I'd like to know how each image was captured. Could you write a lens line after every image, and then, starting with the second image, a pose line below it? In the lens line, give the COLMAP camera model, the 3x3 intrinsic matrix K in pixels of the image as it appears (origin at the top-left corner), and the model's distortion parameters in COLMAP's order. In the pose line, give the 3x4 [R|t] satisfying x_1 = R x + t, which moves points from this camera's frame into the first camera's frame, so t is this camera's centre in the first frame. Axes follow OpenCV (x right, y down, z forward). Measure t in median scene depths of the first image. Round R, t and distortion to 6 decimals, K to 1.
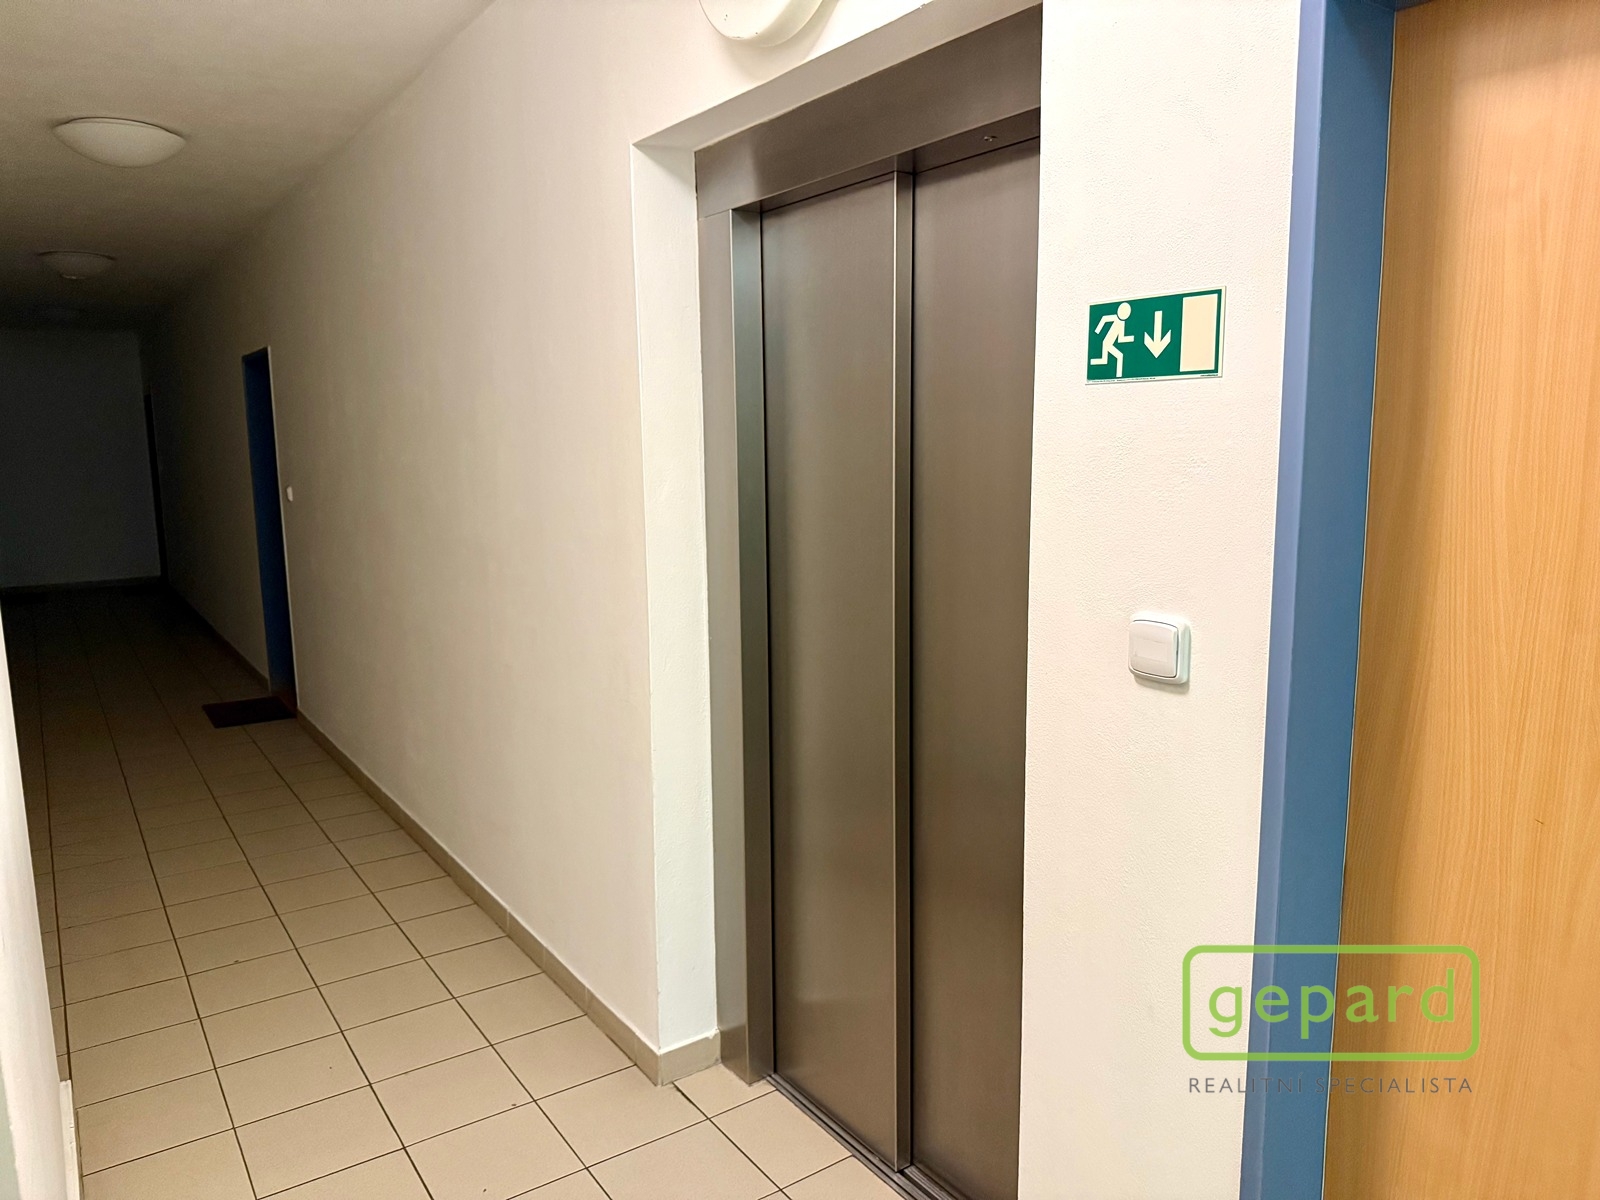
lens RADIAL K [[1108.9, 0, 800.0], [0, 1108.9, 600.0], [0, 0, 1]] dist [0.178472, -0.333077]
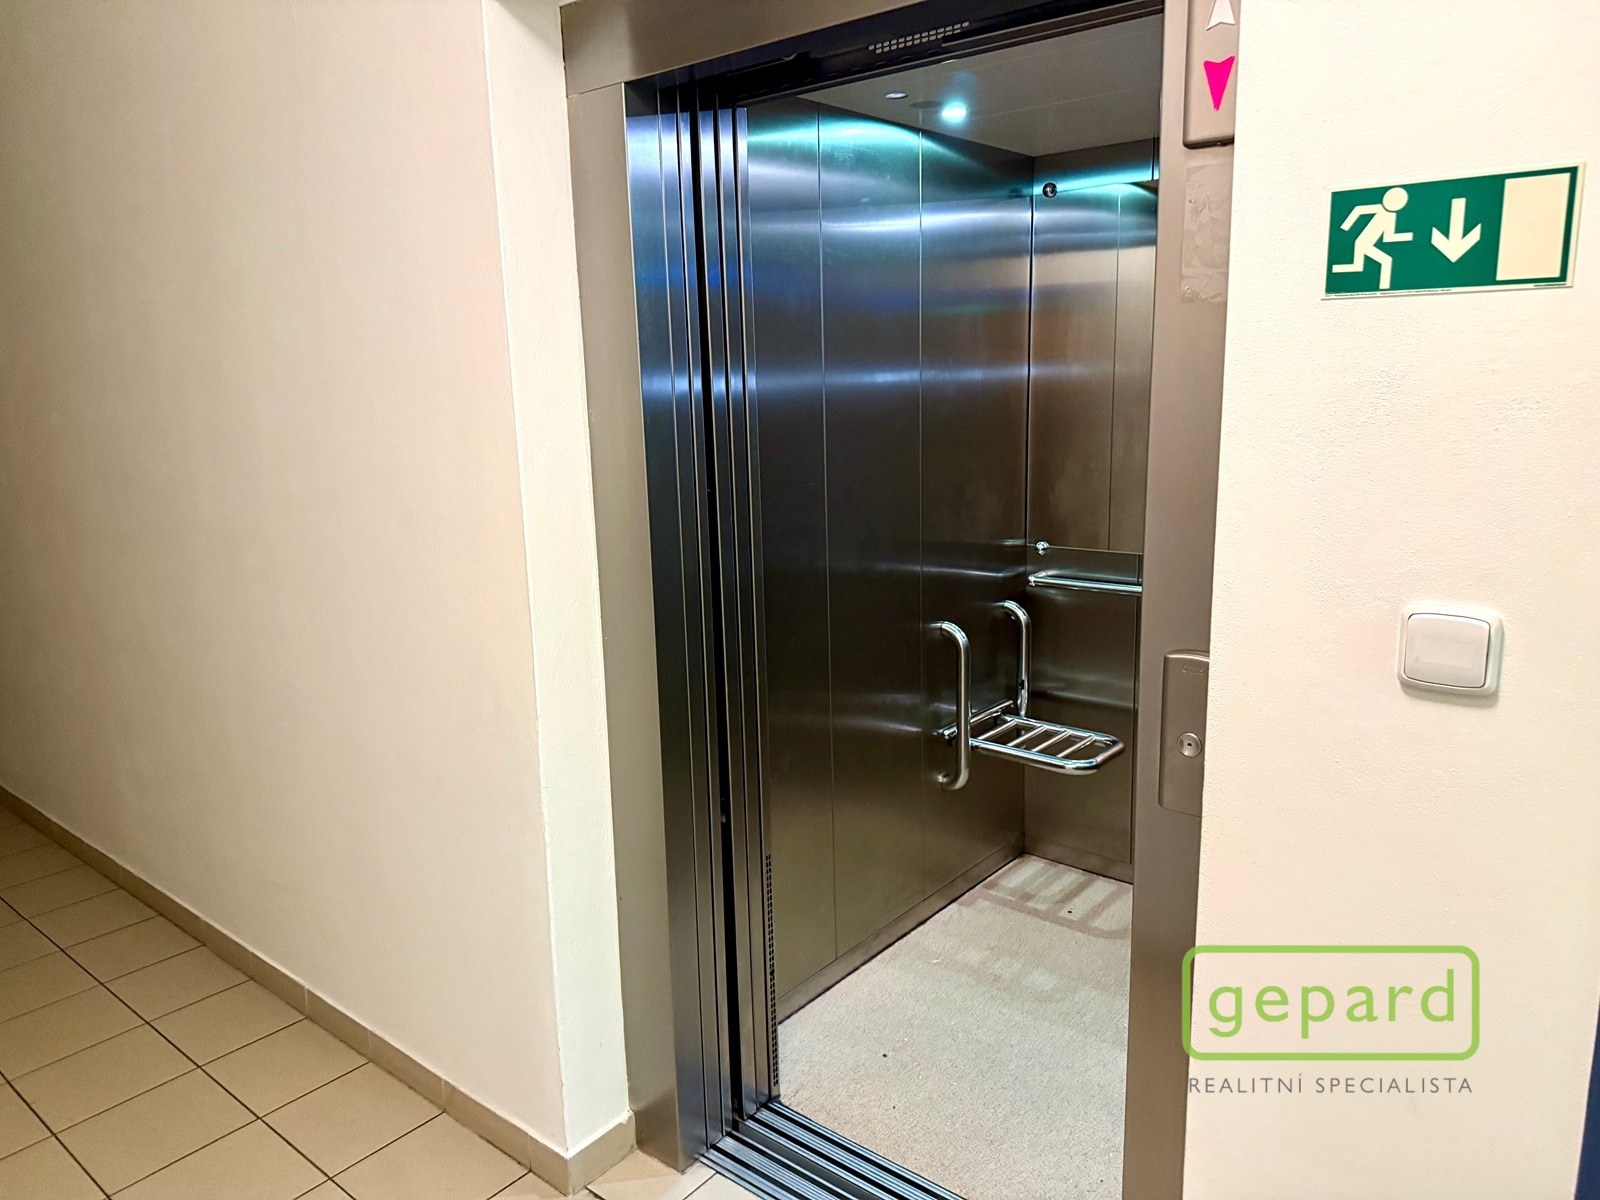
lens RADIAL K [[1094.7, 0, 802.9], [0, 1094.7, 575.2], [0, 0, 1]] dist [-0.074361, 0.075202]
pose [[0.954479, -0.066004, 0.290882, -0.296284], [0.056713, 0.997578, 0.040269, -0.059550], [-0.292836, -0.021939, 0.955911, 0.427100]]
